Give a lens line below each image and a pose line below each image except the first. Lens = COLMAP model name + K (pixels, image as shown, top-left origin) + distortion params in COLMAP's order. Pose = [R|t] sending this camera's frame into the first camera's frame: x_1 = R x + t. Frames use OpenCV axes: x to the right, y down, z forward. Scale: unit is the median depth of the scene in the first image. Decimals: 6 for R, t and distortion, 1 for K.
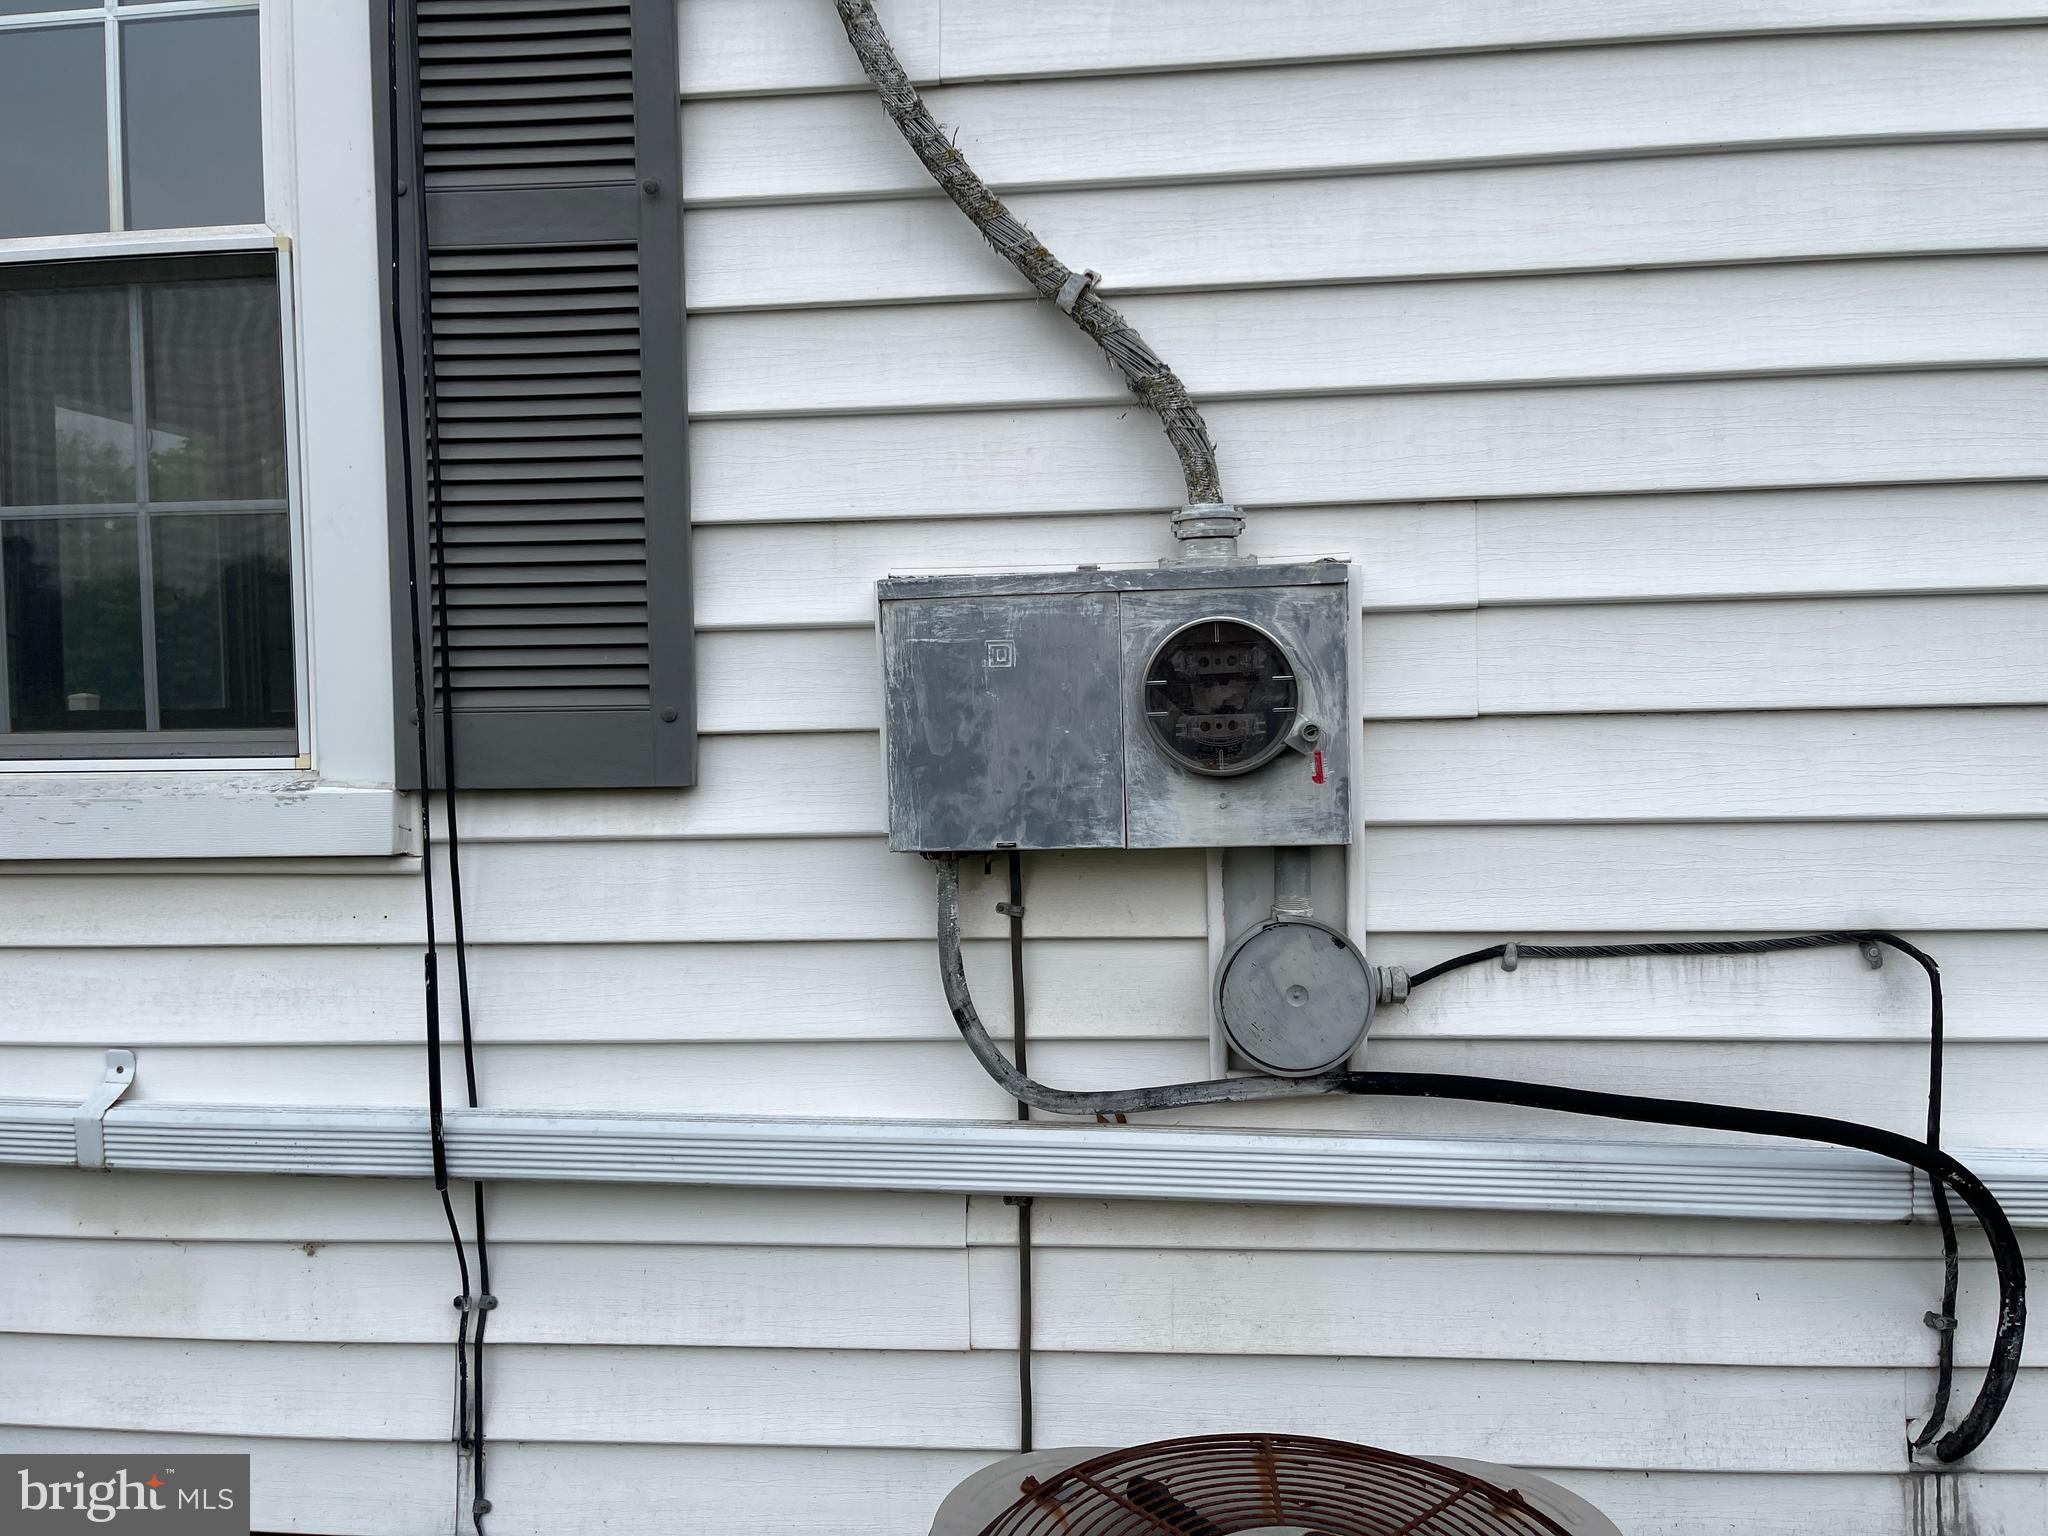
lens RADIAL K [[1552.3, 0, 1004.8], [0, 1552.3, 767.9], [0, 0, 1]] dist [0.067227, -0.096750]
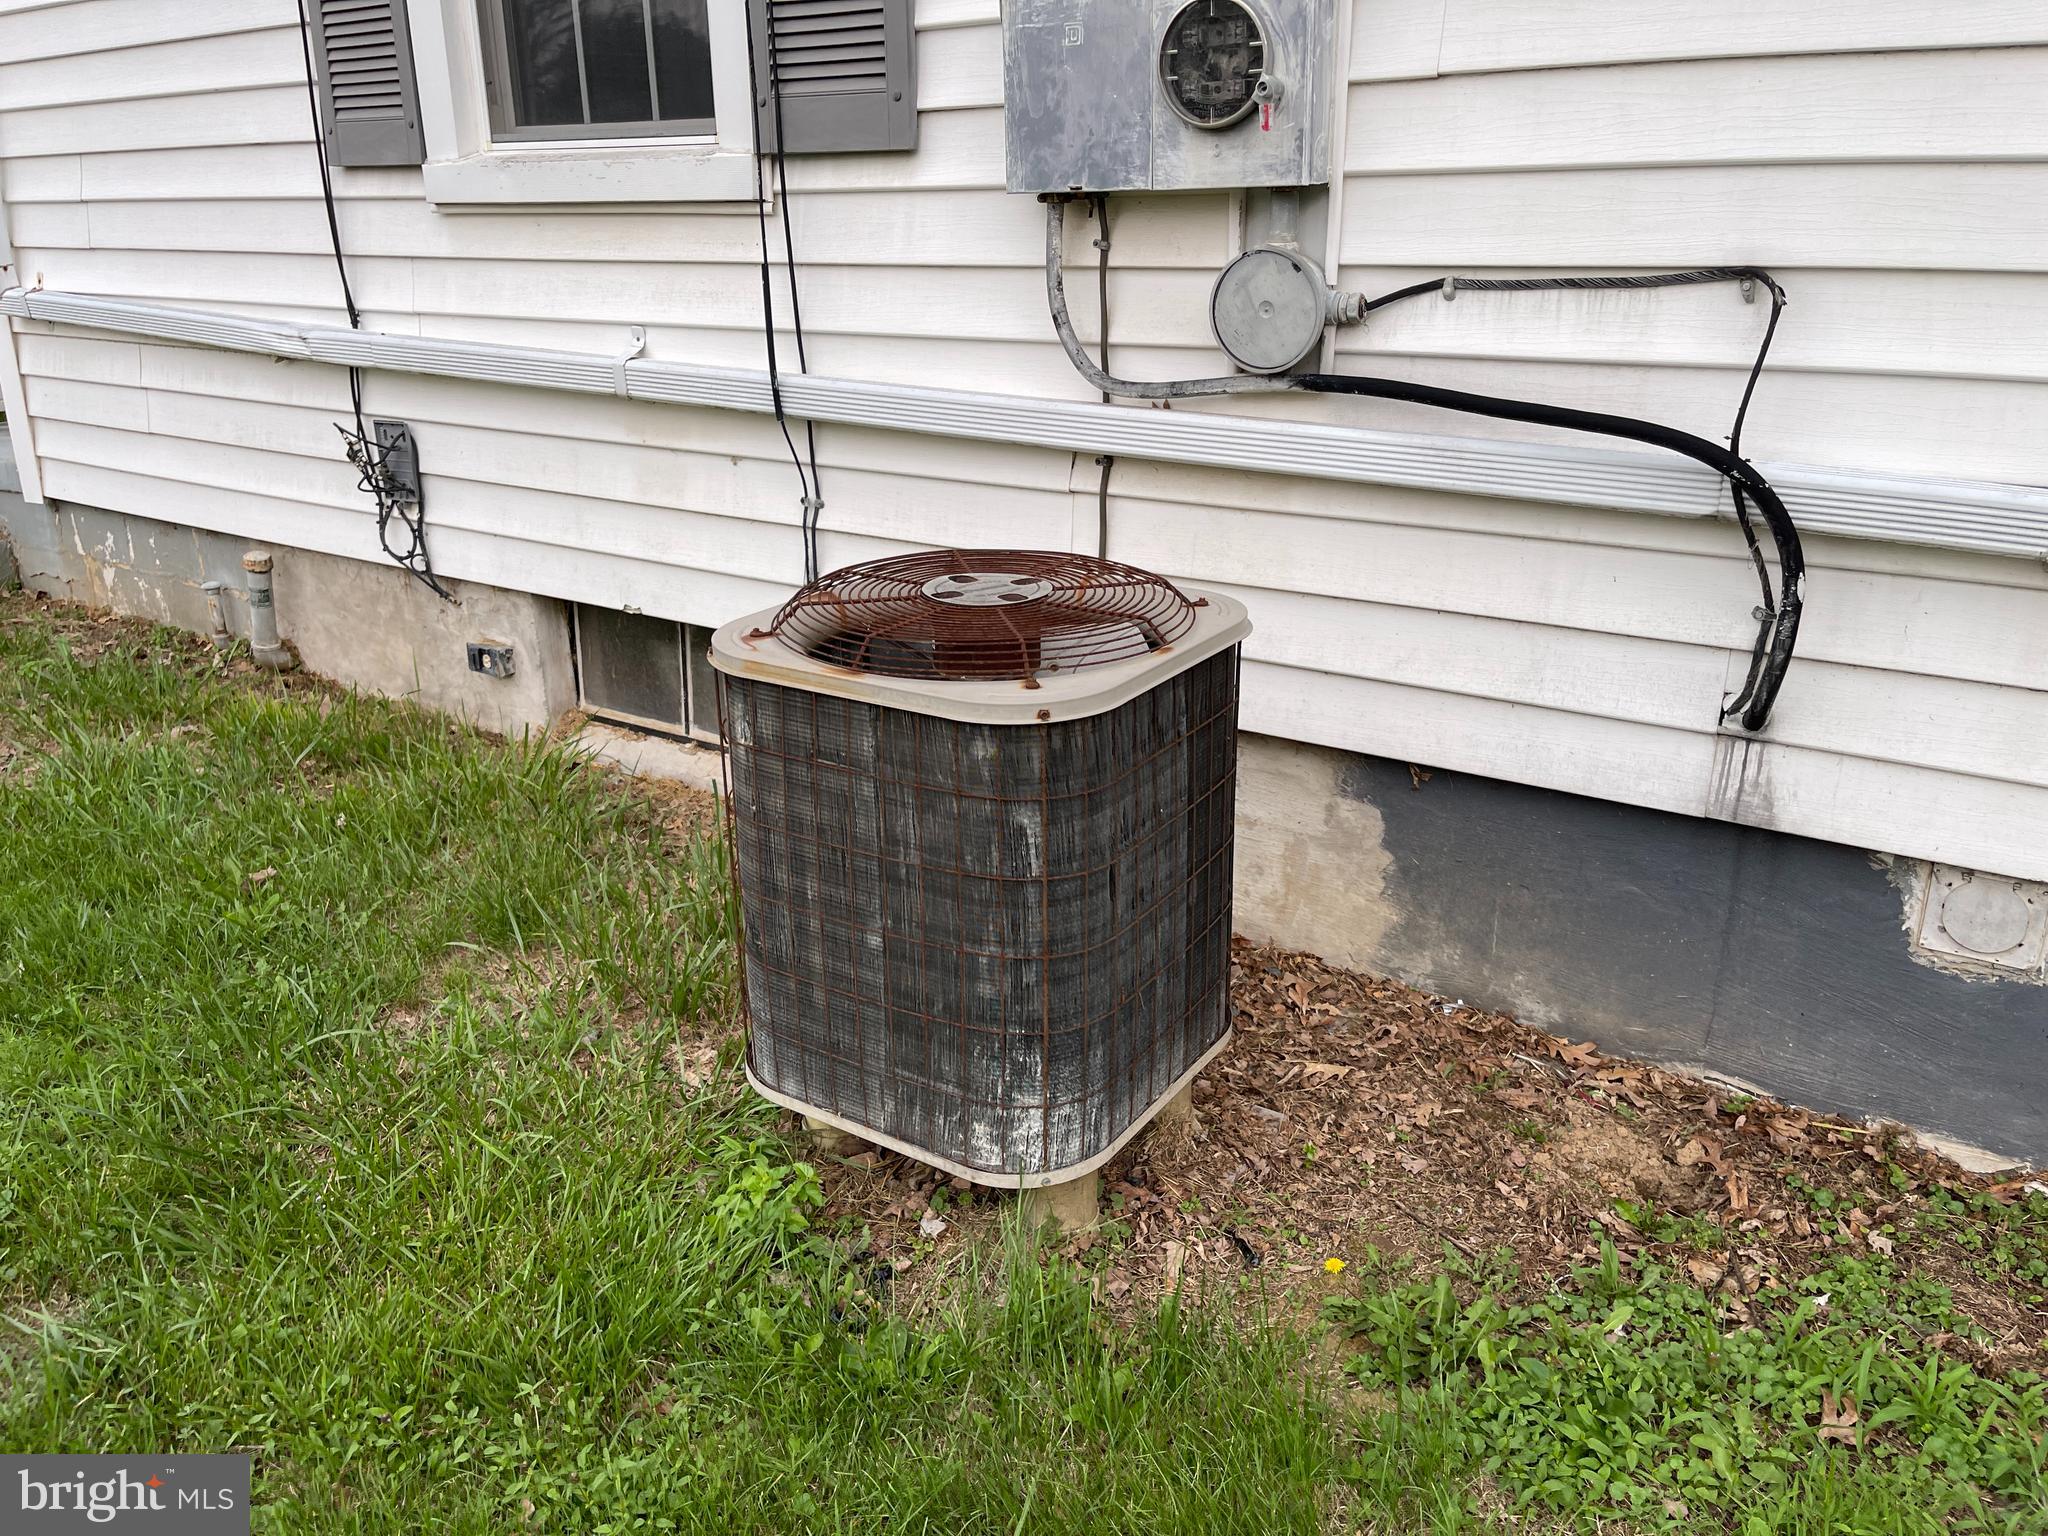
lens RADIAL K [[1552.3, 0, 1028.6], [0, 1552.3, 768.5], [0, 0, 1]] dist [0.067227, -0.096750]
pose [[0.867707, 0.174172, -0.465563, 0.680903], [-0.026542, 0.951501, 0.306499, 0.112273], [0.496367, -0.253595, 0.830247, -0.297046]]
